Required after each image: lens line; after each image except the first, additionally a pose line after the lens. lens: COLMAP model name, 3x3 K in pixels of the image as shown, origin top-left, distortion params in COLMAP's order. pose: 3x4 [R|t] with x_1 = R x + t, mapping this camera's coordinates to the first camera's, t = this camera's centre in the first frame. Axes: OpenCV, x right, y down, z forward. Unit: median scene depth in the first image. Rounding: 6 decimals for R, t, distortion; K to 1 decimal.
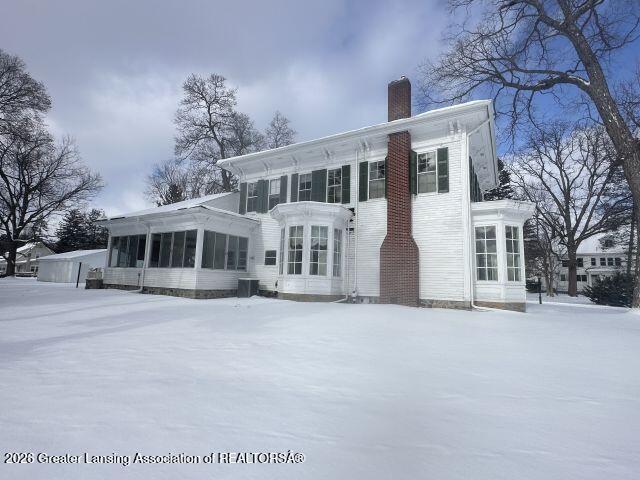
lens RADIAL K [[313.1, 0, 323.6], [0, 313.1, 240.4], [0, 0, 1]] dist [0.001147, -0.000631]
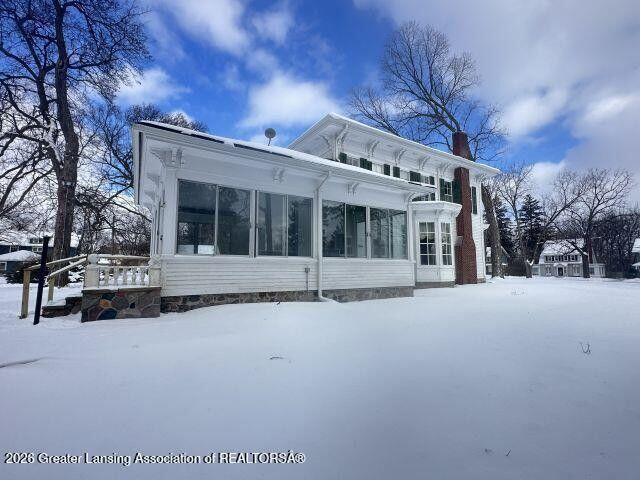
lens RADIAL K [[288.0, 0, 320.0], [0, 288.0, 236.5], [0, 0, 1]] dist [0.004500, 0.000051]
pose [[0.474160, 0.063352, 0.878156, -1.159299], [-0.101330, 0.994707, -0.017047, 0.063965], [-0.874588, -0.080900, 0.478070, 0.839026]]
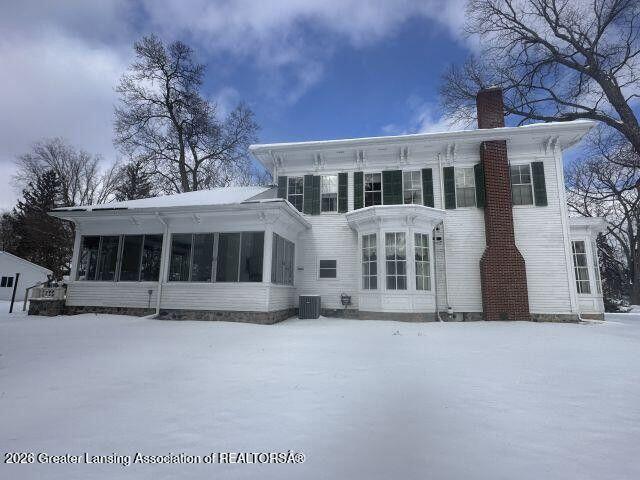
lens RADIAL K [[313.1, 0, 320.3], [0, 313.1, 241.4], [0, 0, 1]] dist [0.001147, -0.000631]
pose [[0.943767, 0.035855, 0.328660, -0.525846], [-0.027613, 0.999177, -0.029712, 0.008684], [-0.329455, 0.018966, 0.943981, 0.246787]]
